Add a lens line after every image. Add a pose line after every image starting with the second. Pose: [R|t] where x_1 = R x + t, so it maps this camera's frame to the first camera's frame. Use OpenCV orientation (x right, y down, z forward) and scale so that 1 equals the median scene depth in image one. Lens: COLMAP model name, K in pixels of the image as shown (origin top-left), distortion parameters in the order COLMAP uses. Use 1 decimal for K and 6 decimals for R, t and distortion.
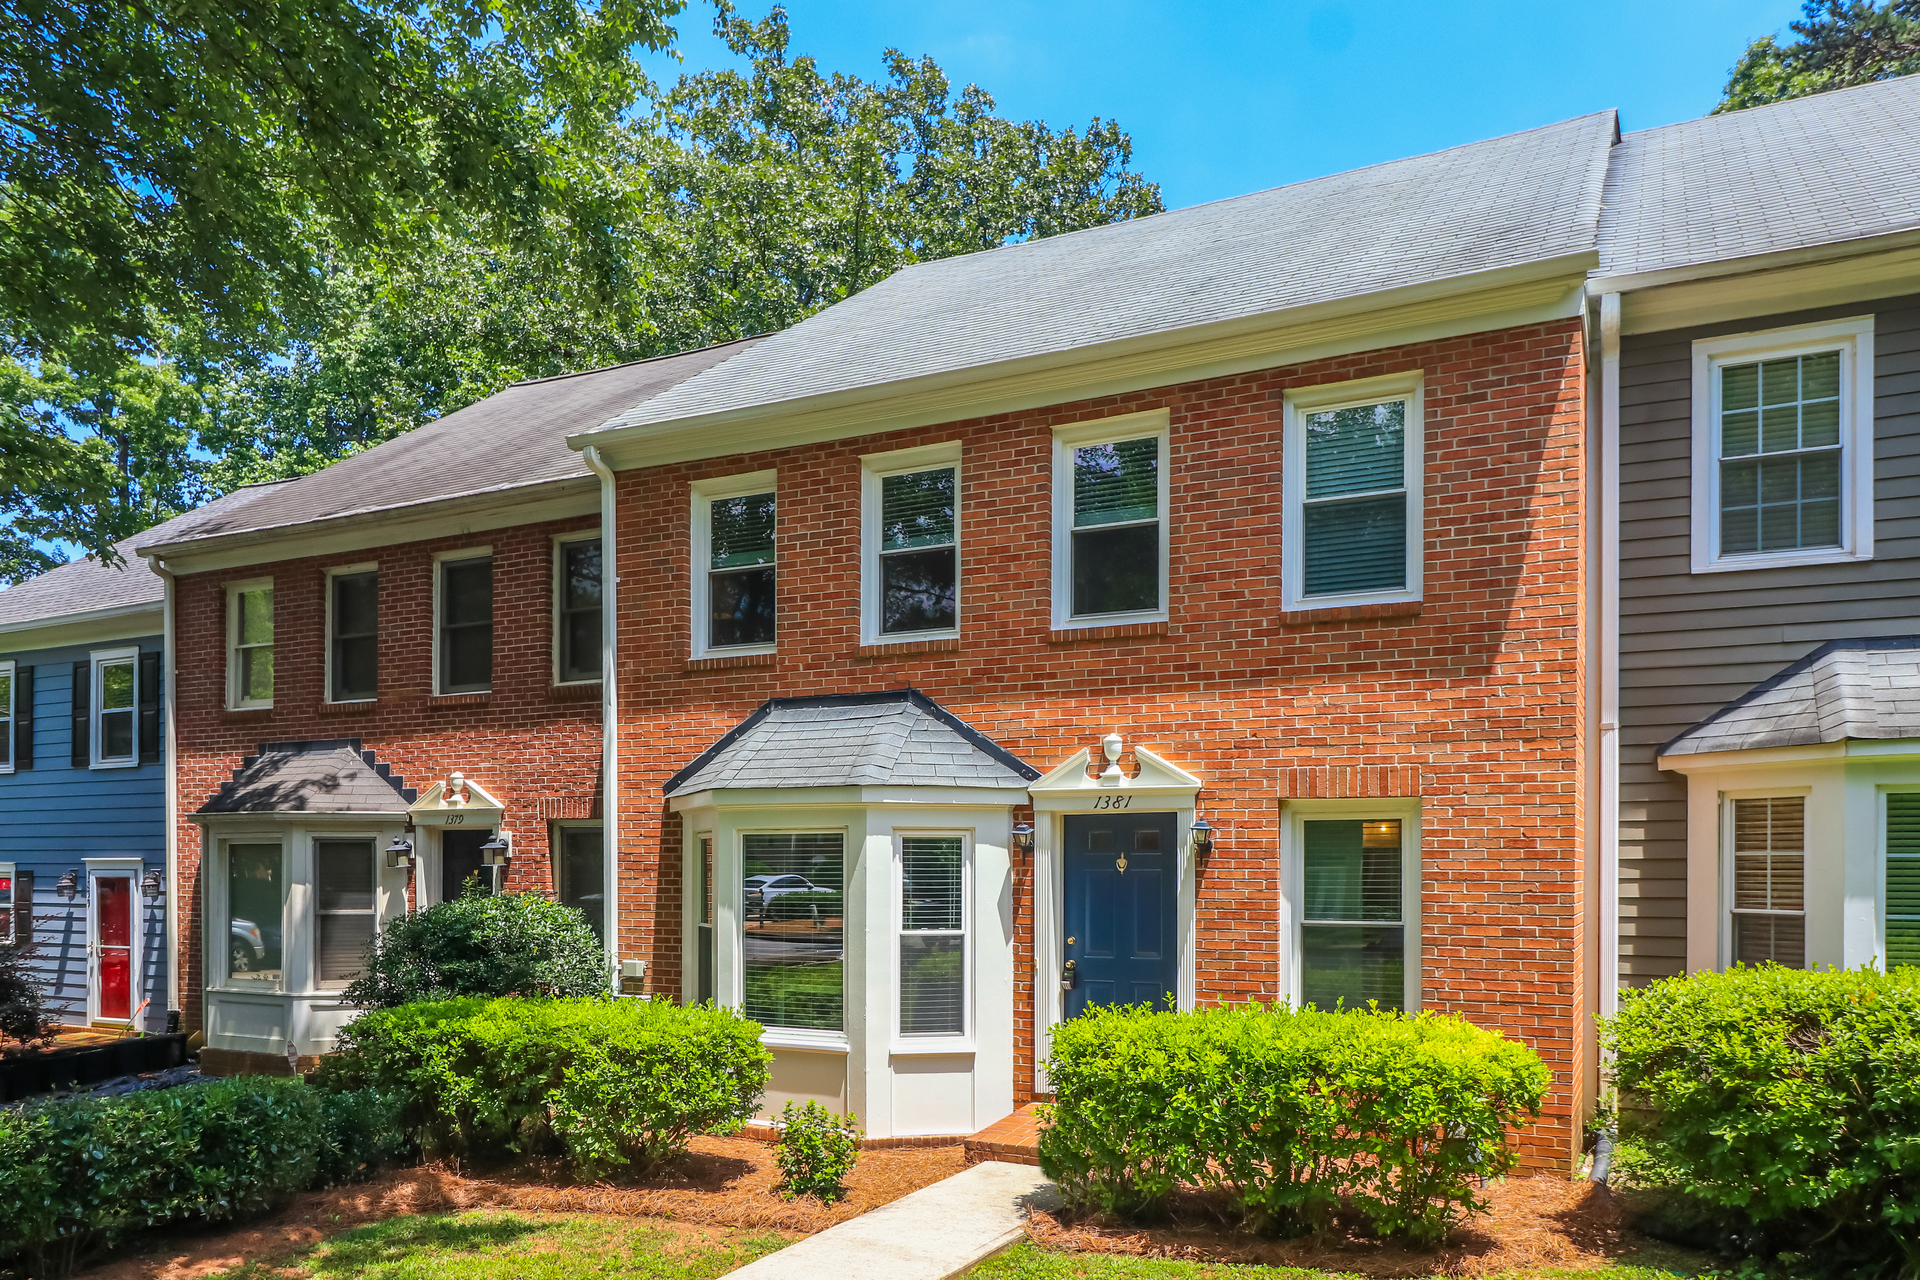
lens RADIAL K [[1315.6, 0, 959.8], [0, 1315.6, 651.1], [0, 0, 1]] dist [0.009496, -0.006518]
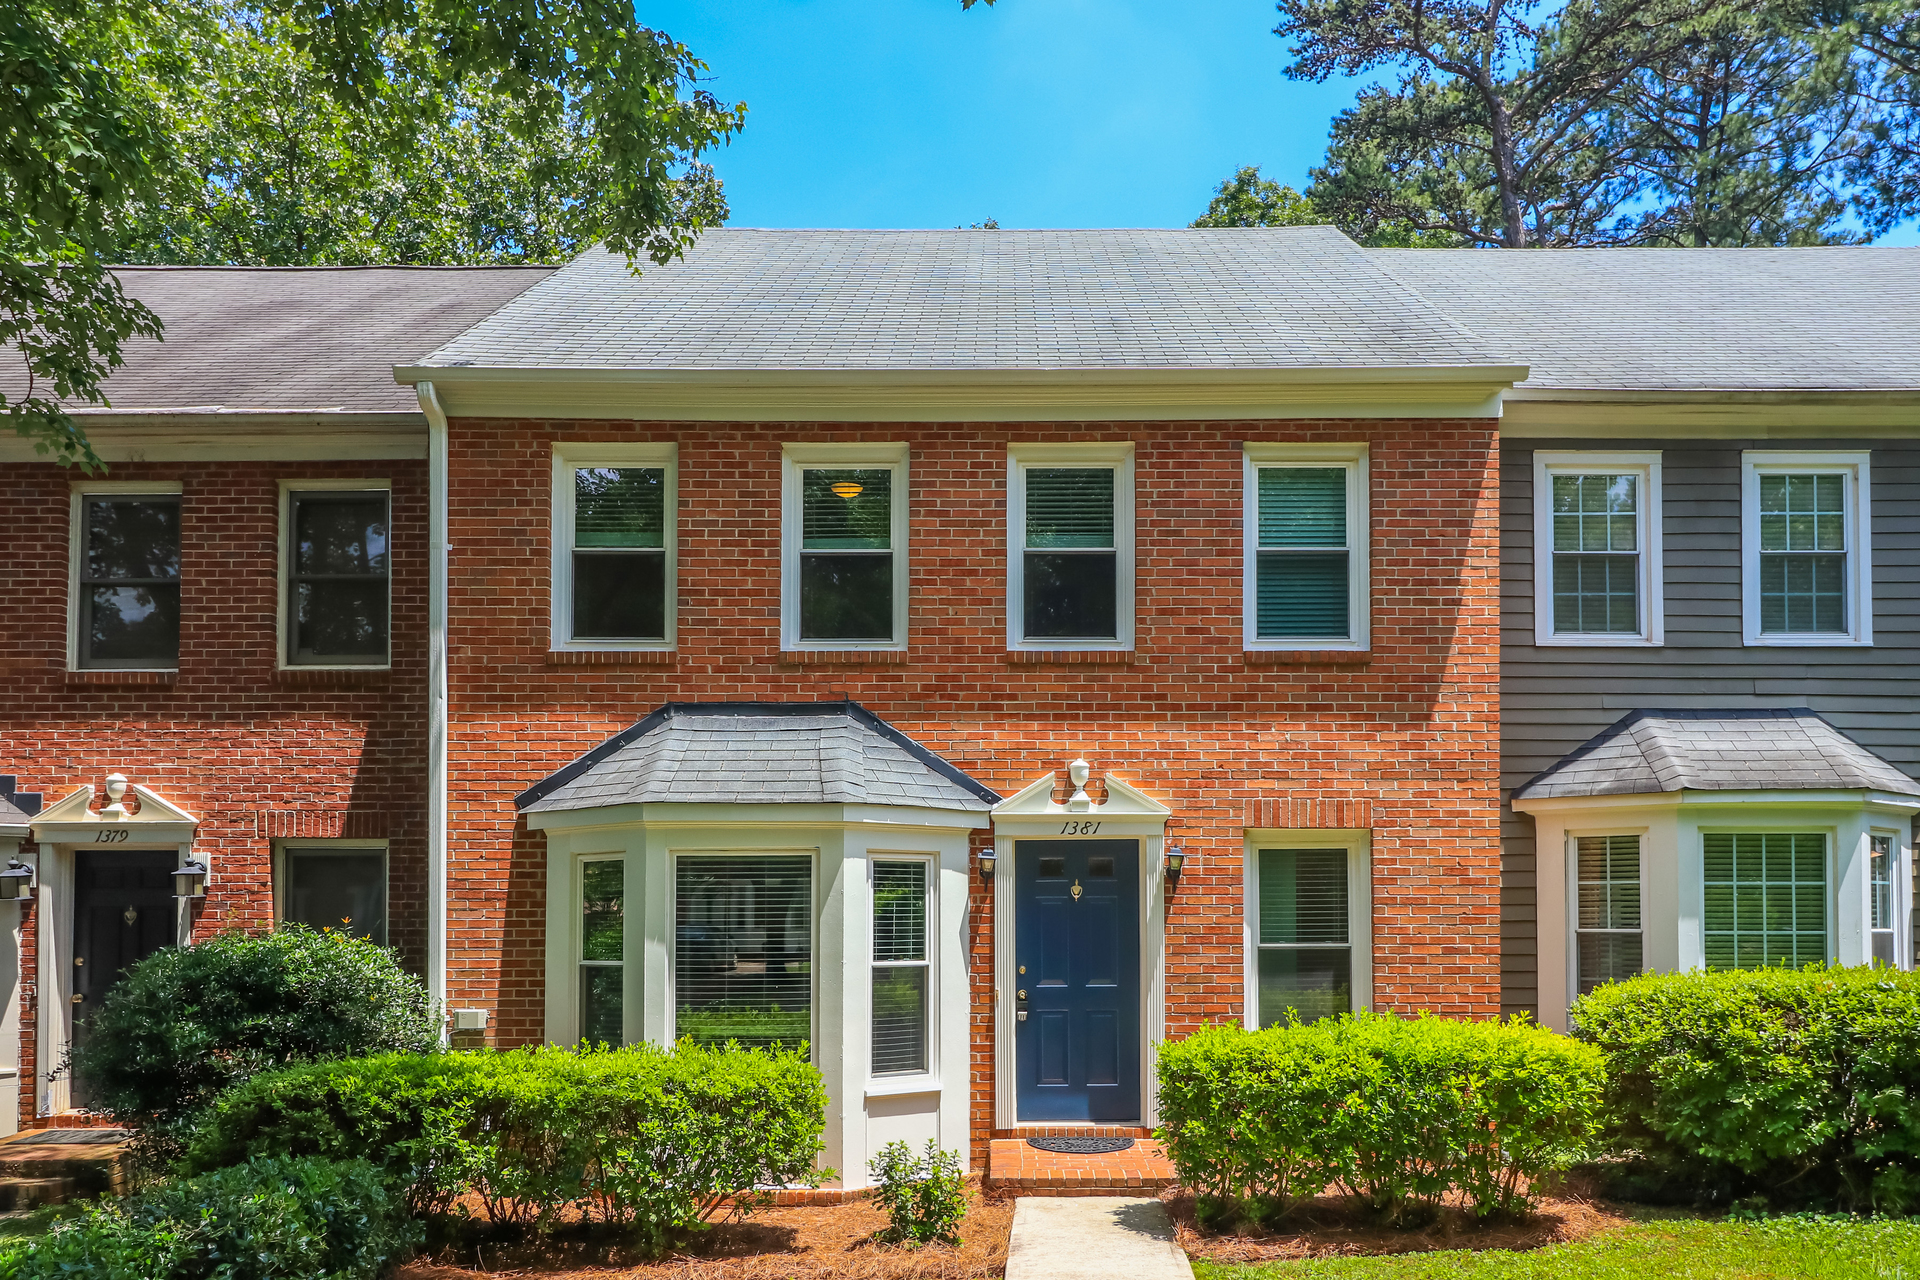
lens RADIAL K [[1440.7, 0, 960.7], [0, 1440.7, 632.5], [0, 0, 1]] dist [0.009000, -0.002916]
pose [[0.896946, 0.083761, 0.434133, -0.448457], [-0.068177, 0.996350, -0.051377, 0.029703], [-0.436851, 0.016485, 0.899383, 0.058048]]
